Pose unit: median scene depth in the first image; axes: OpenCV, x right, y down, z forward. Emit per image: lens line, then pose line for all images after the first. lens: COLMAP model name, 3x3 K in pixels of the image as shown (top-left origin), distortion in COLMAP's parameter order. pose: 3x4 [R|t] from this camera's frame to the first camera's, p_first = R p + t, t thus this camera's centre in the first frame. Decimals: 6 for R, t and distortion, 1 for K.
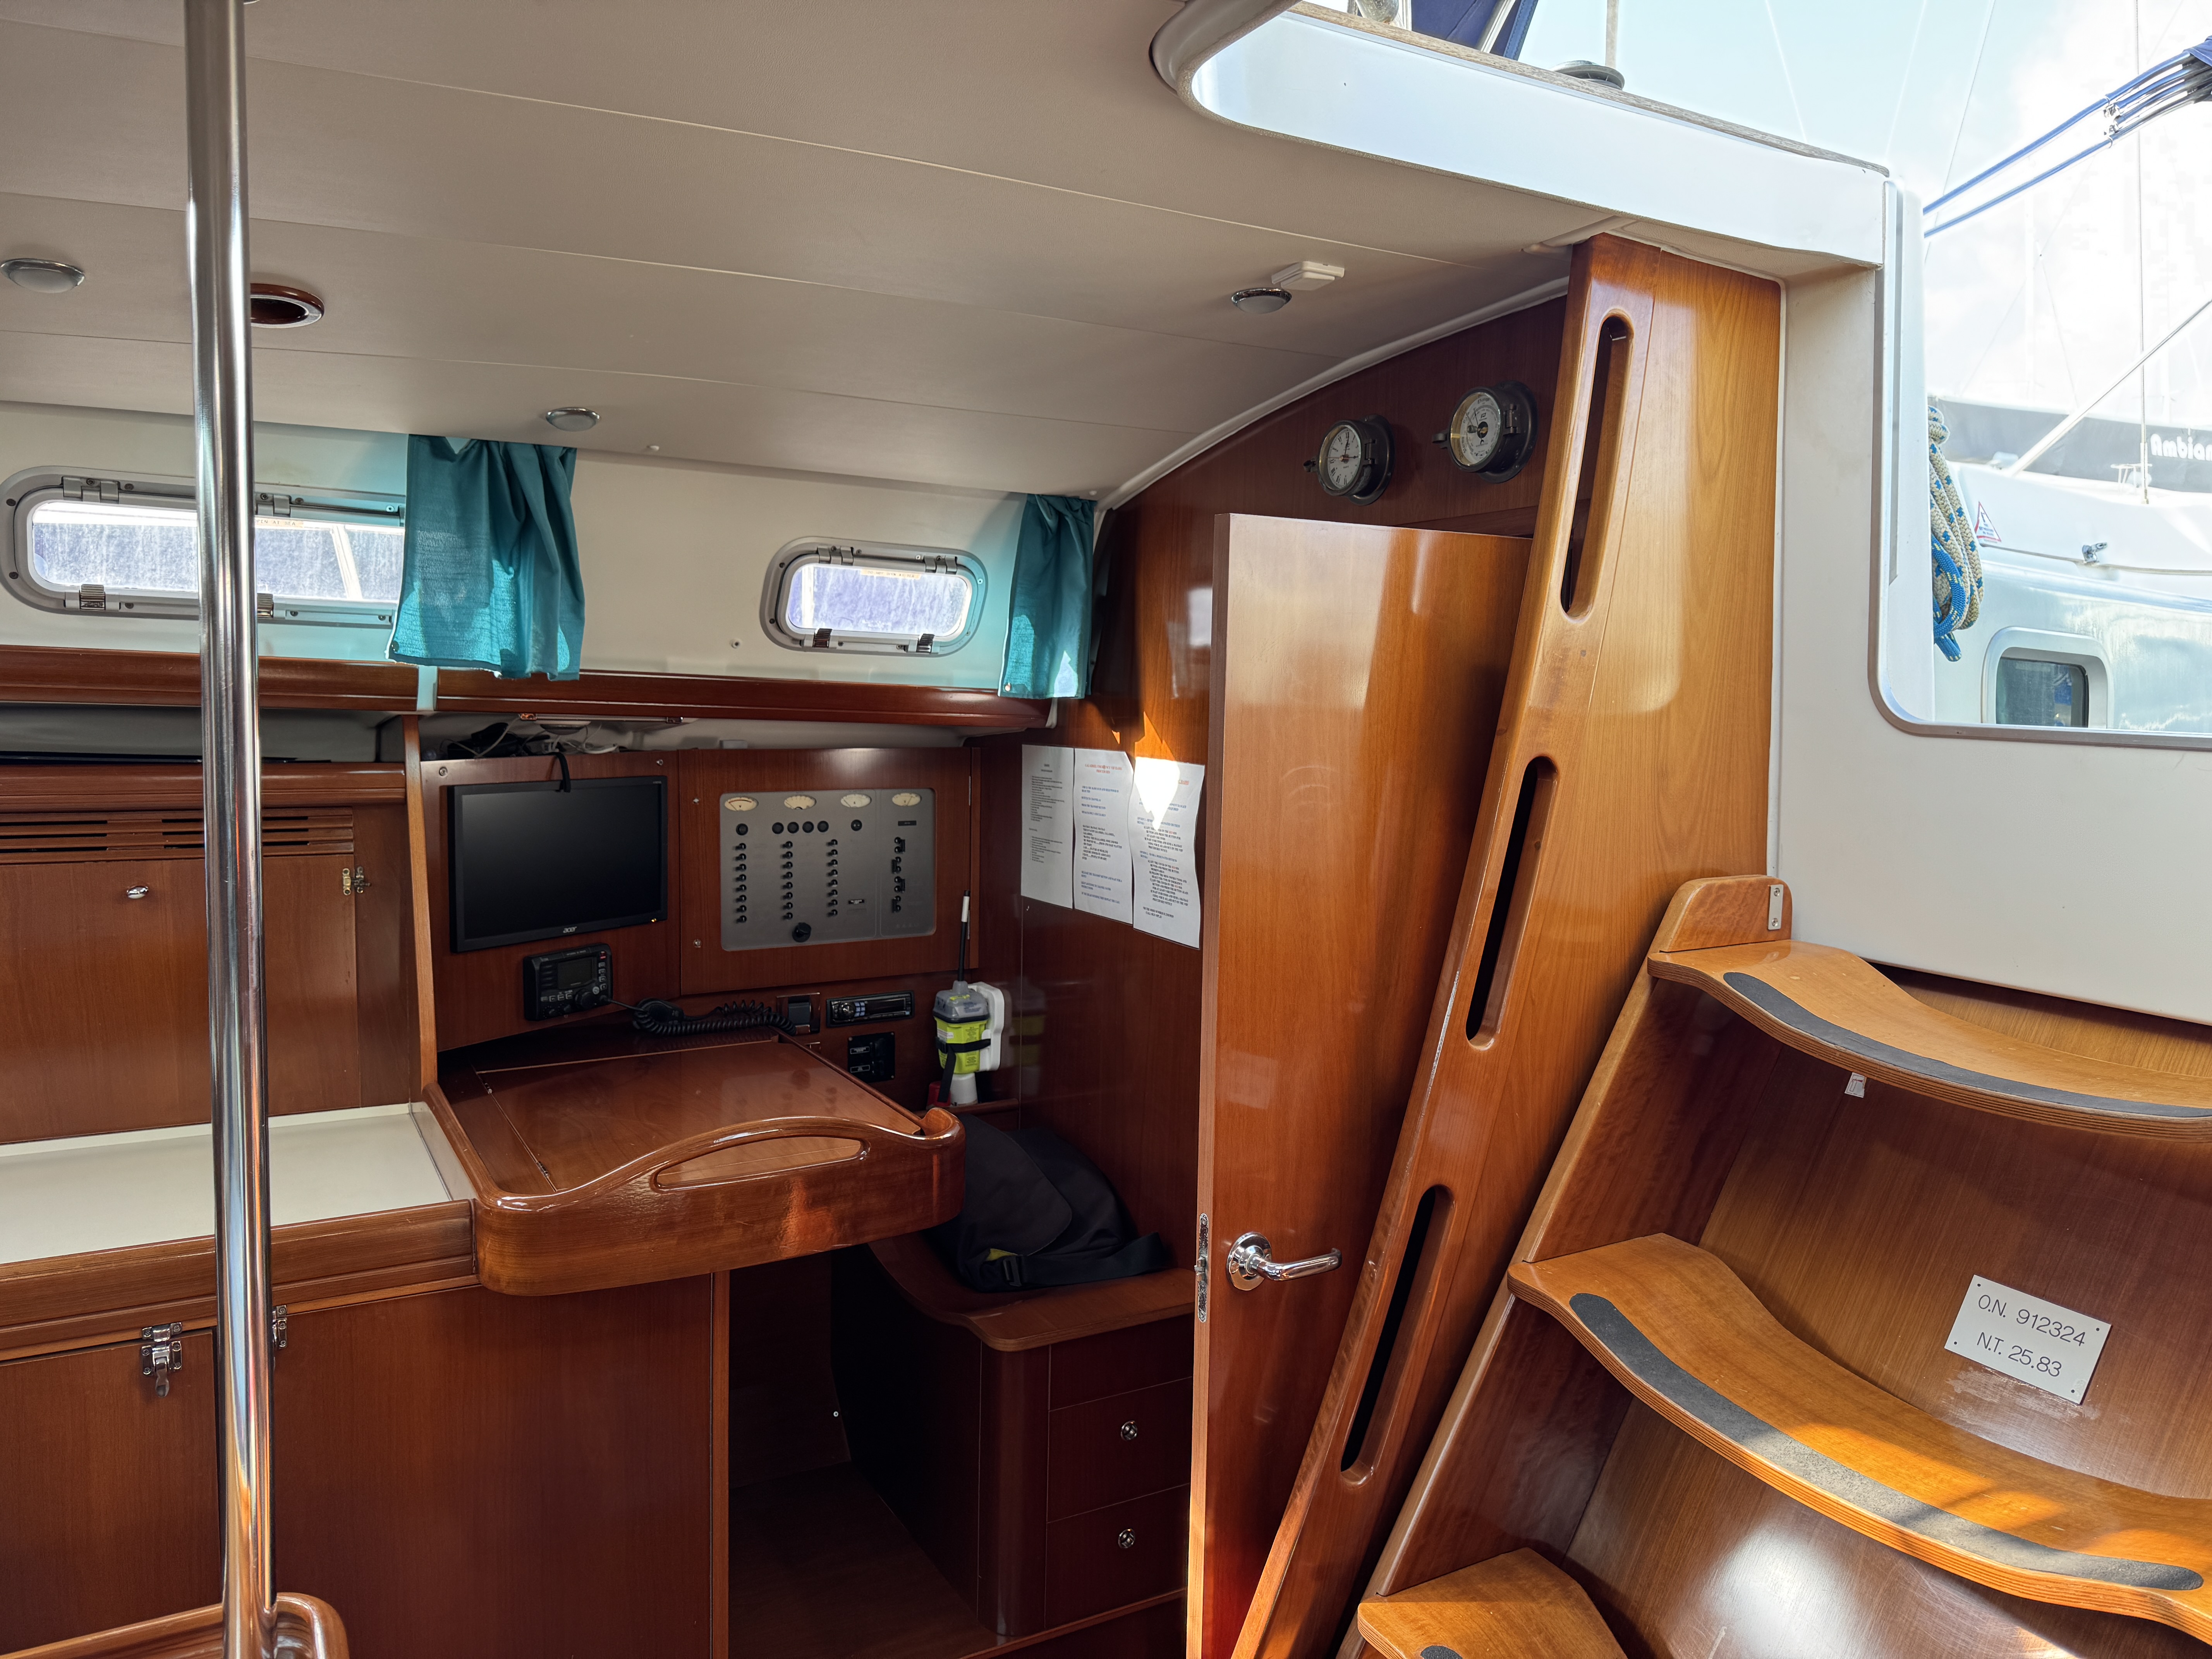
lens RADIAL K [[1544.3, 0, 1108.6], [0, 1544.3, 835.0], [0, 0, 1]] dist [0.105036, -0.160158]
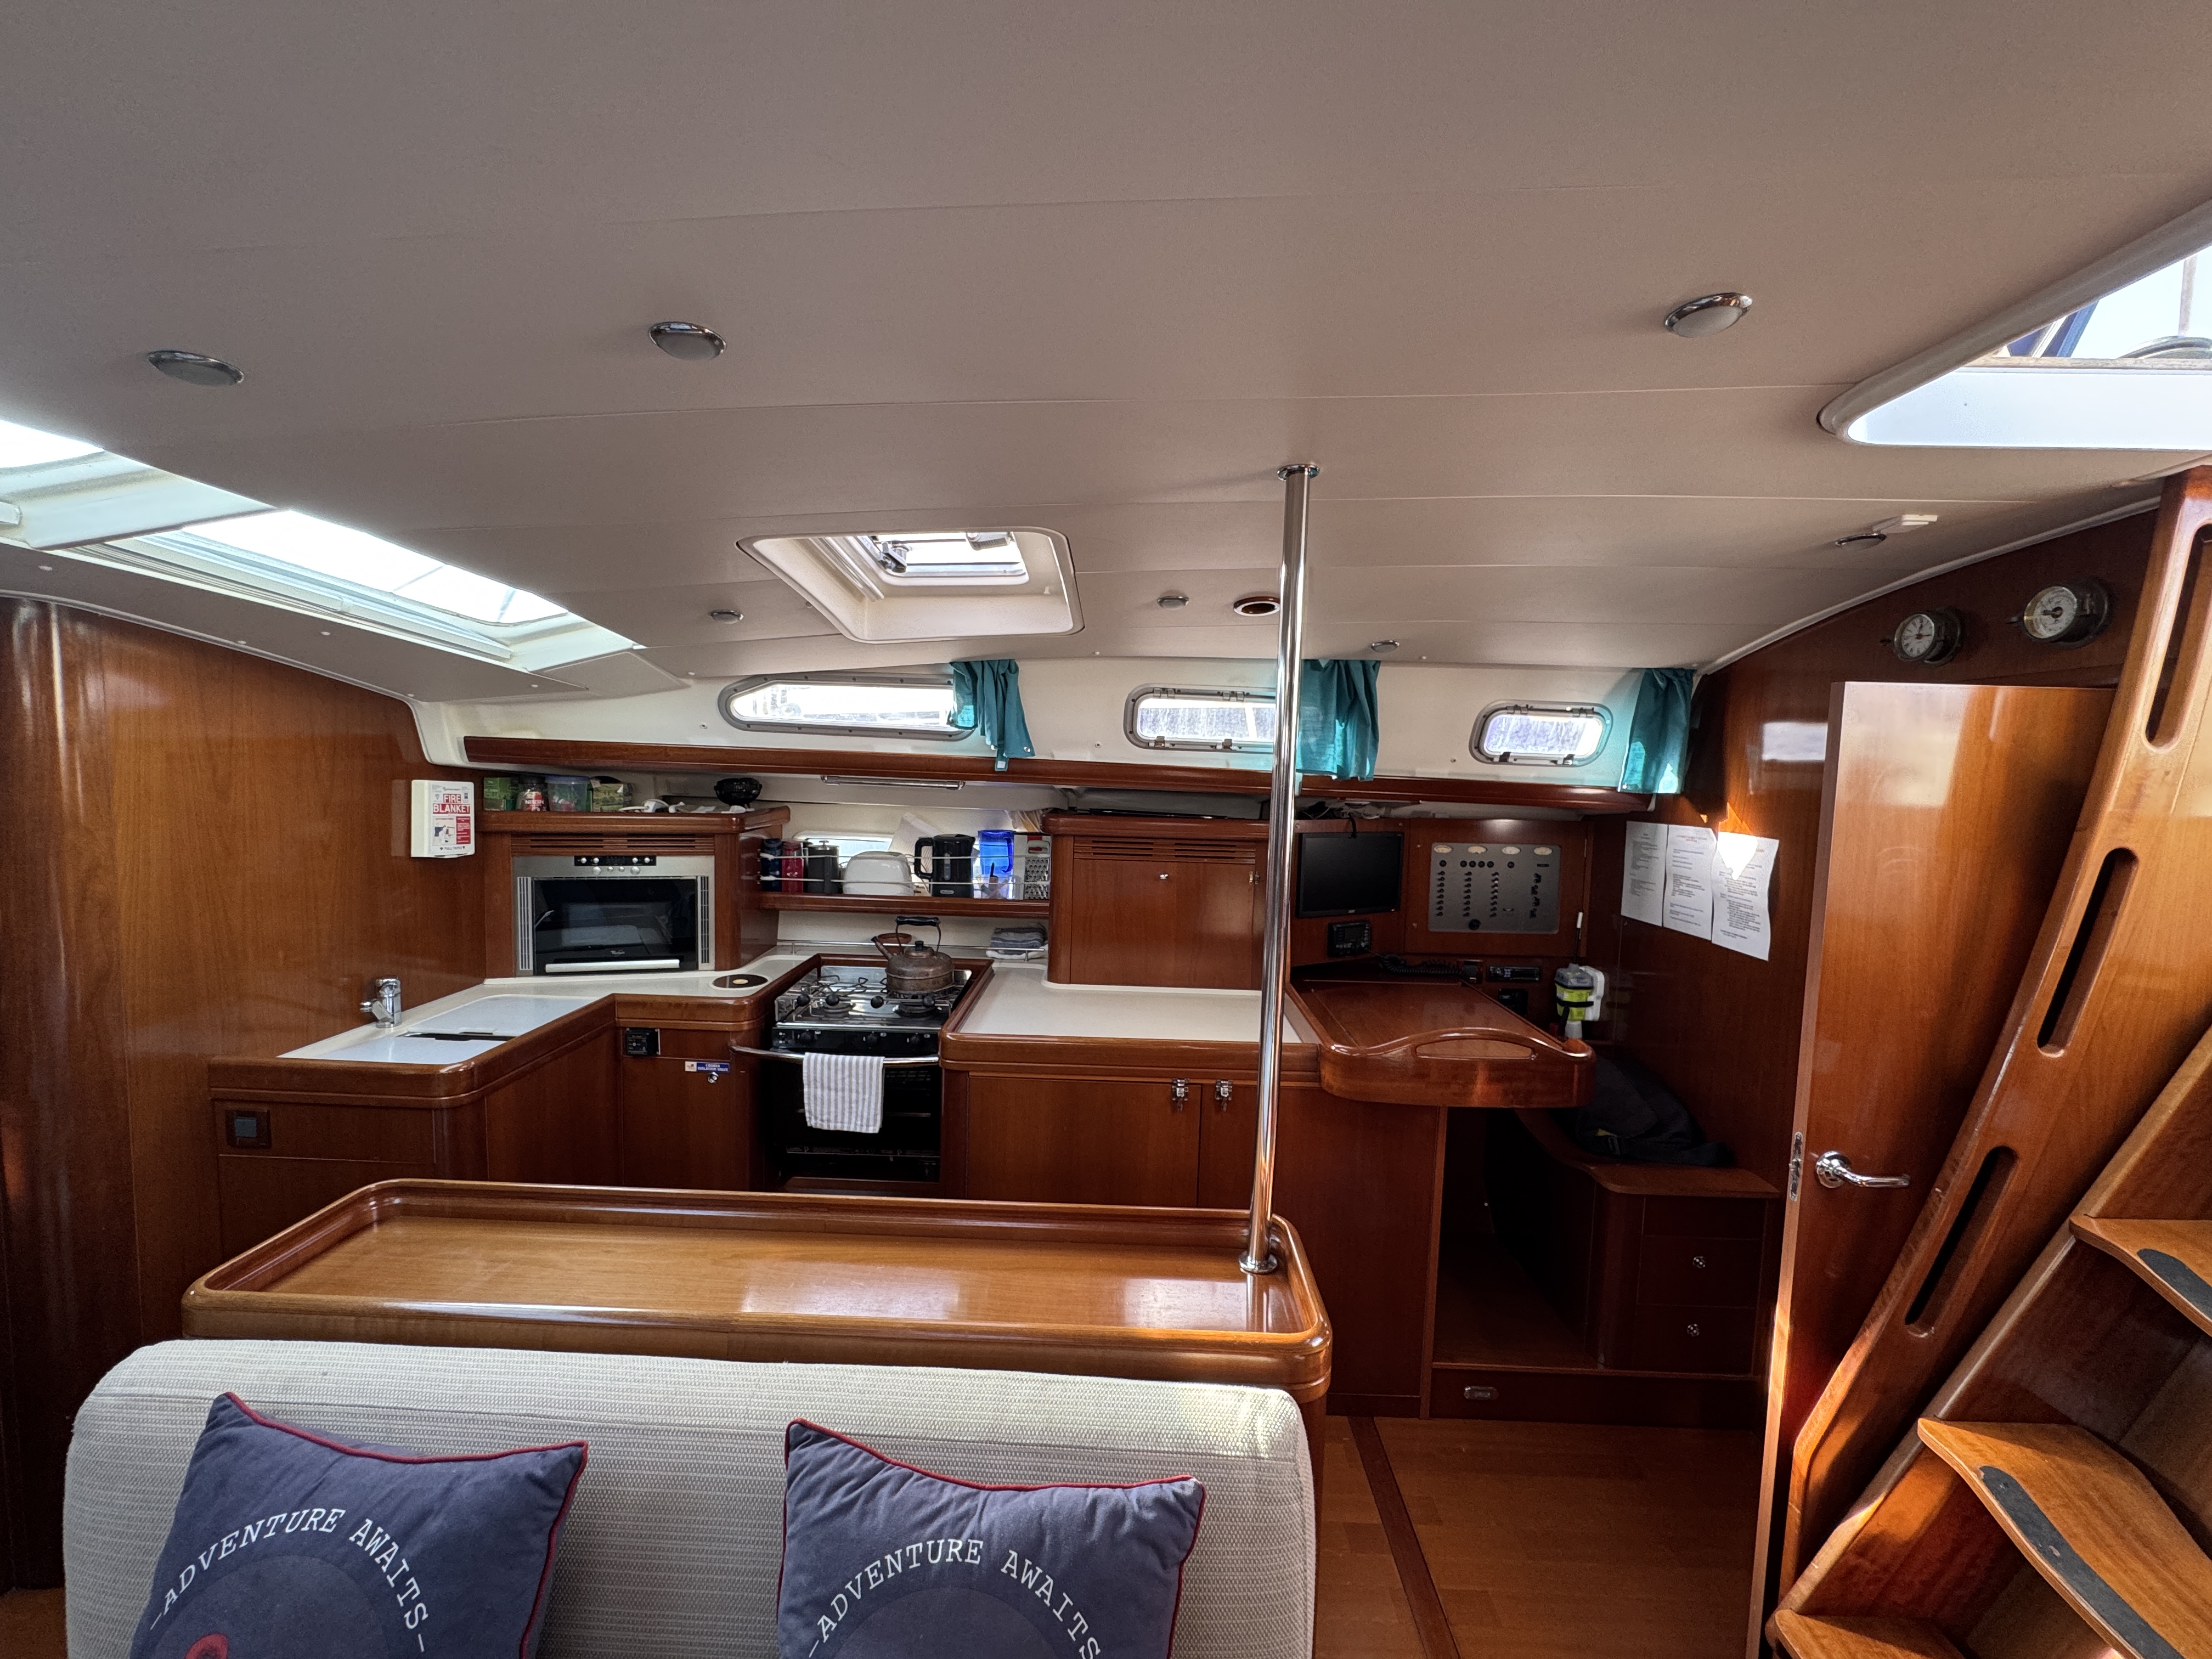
lens RADIAL K [[882.0, 0, 1102.8], [0, 882.0, 828.9], [0, 0, 1]] dist [-0.002895, -0.000699]
pose [[0.854317, 0.040220, -0.518194, -0.058912], [-0.059196, 0.998043, -0.020131, 0.000466], [0.516370, 0.047873, 0.855026, -0.082017]]
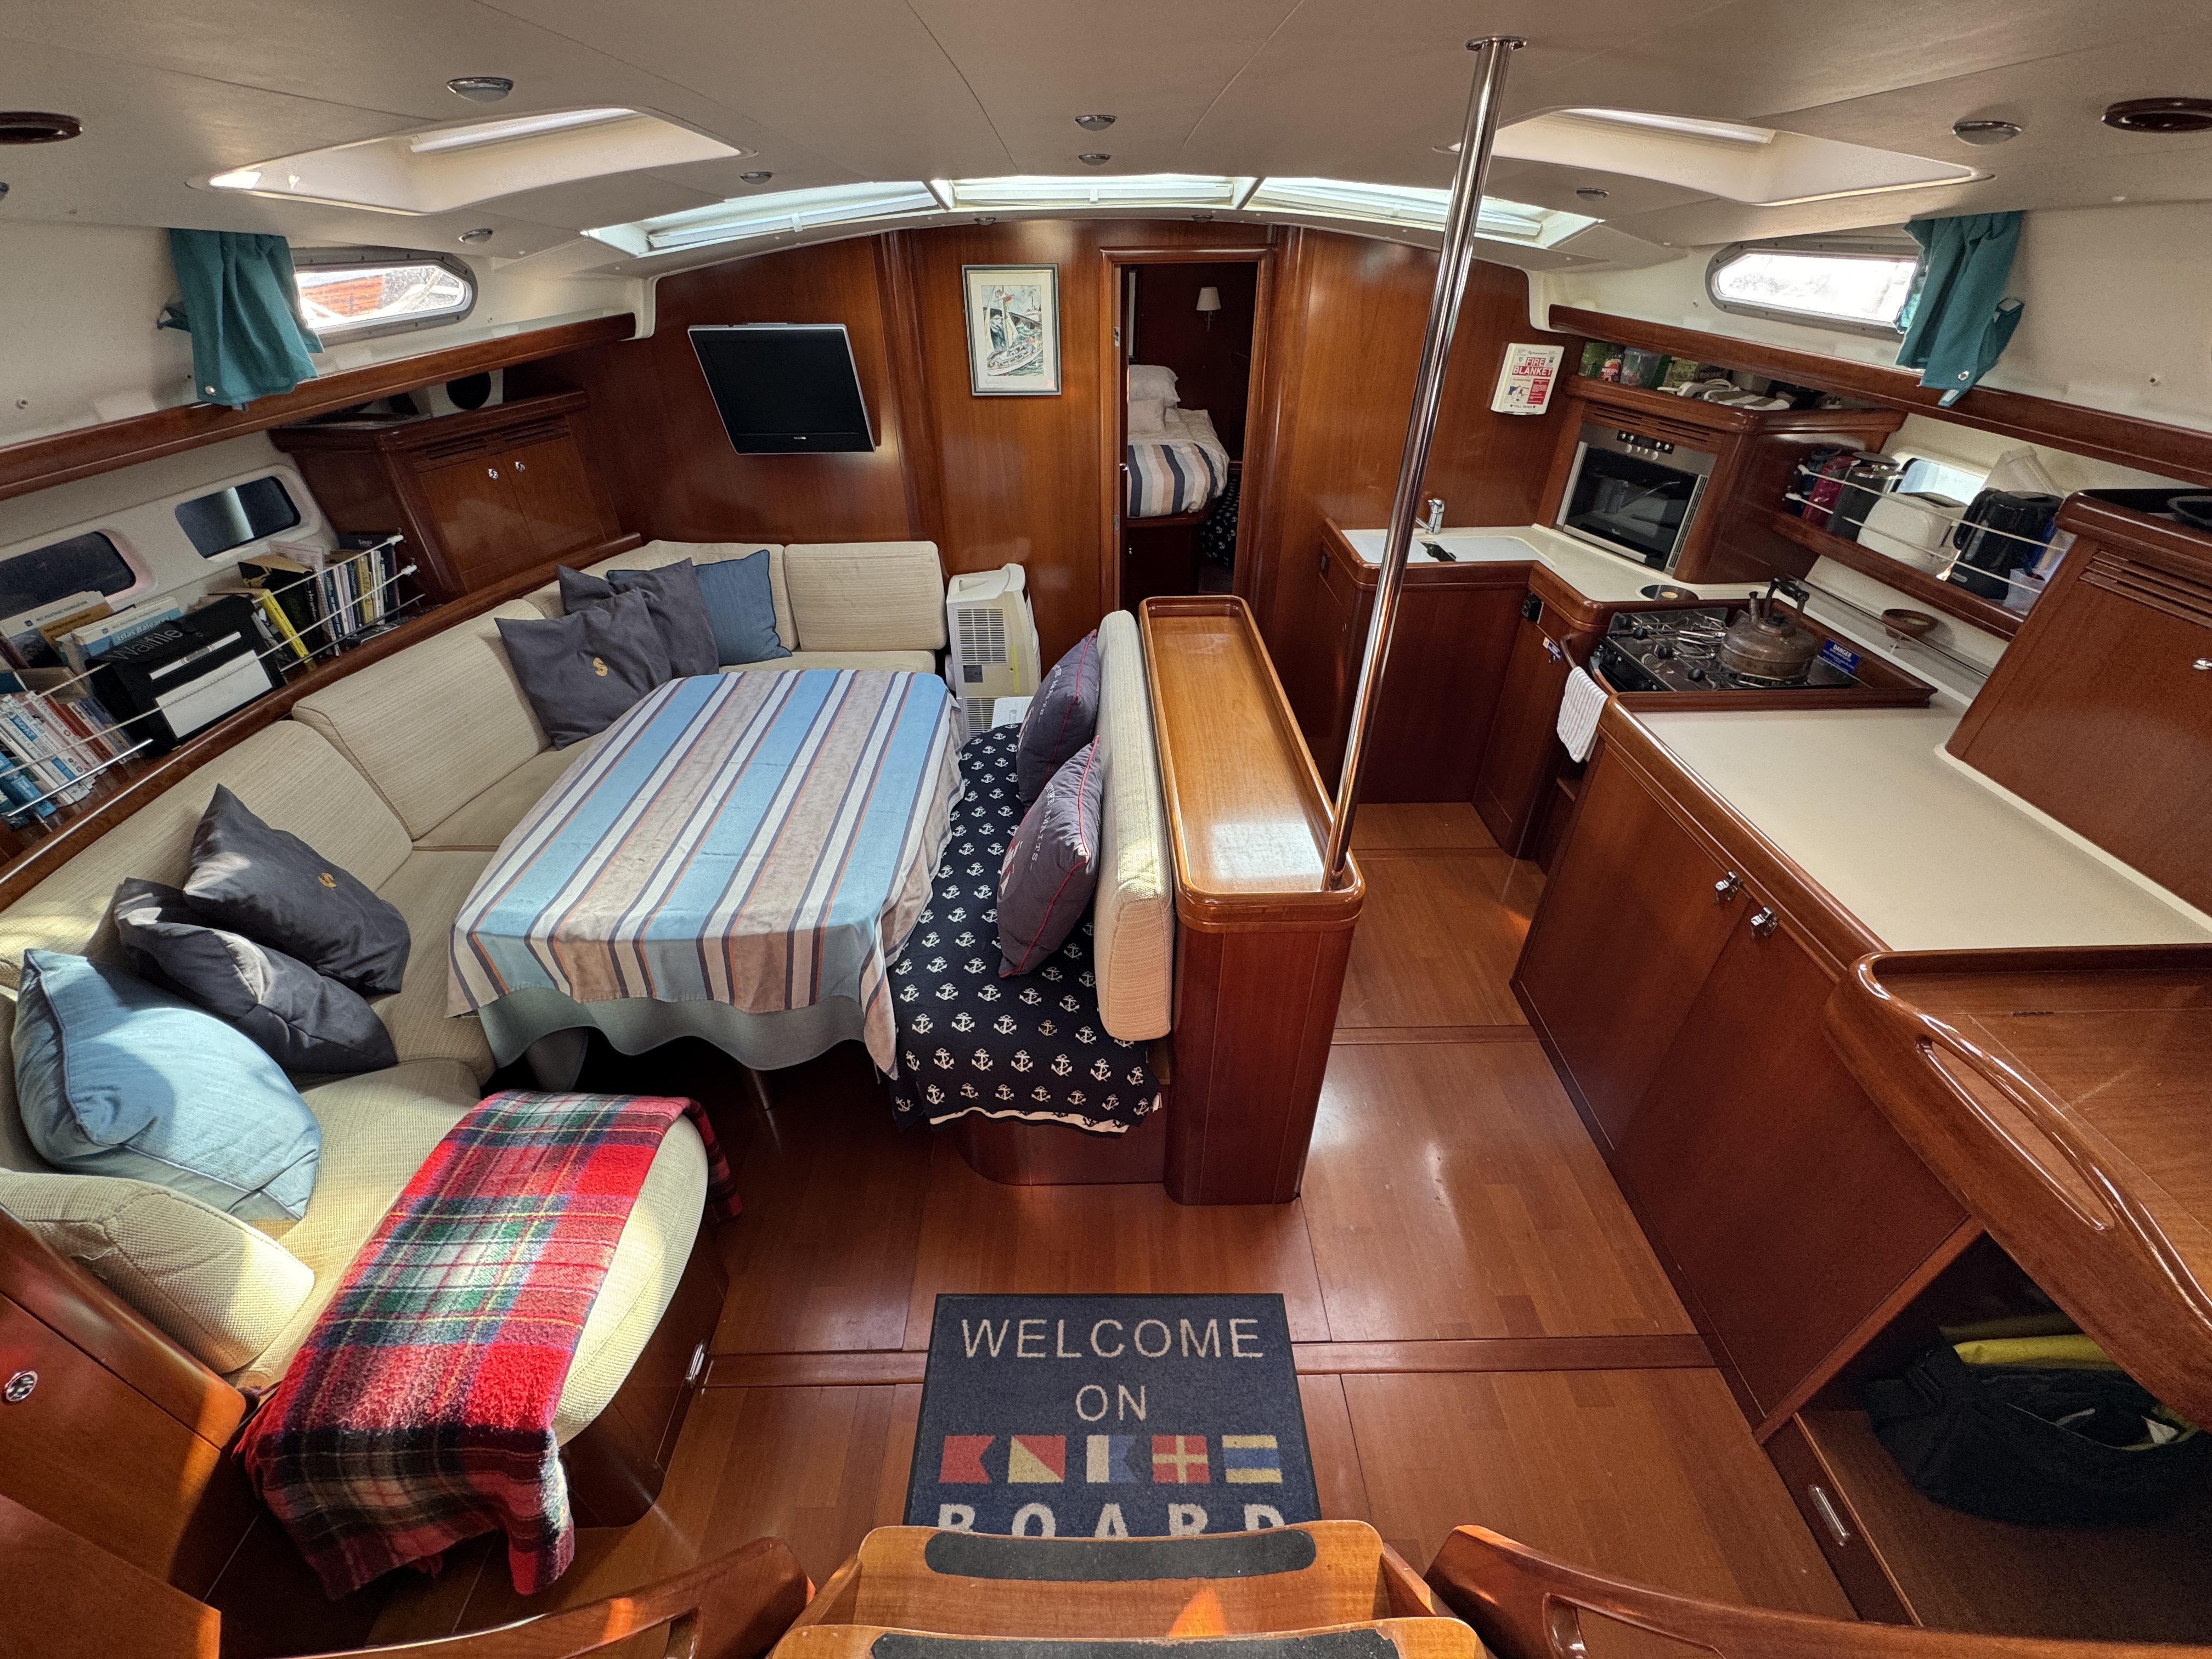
lens RADIAL K [[882.0, 0, 1102.8], [0, 882.0, 828.9], [0, 0, 1]] dist [-0.002895, -0.000699]
pose [[-0.476130, 0.488520, -0.731197, 0.289827], [-0.093436, 0.798685, 0.594452, -0.166306], [0.874397, 0.351356, -0.334632, 0.514312]]
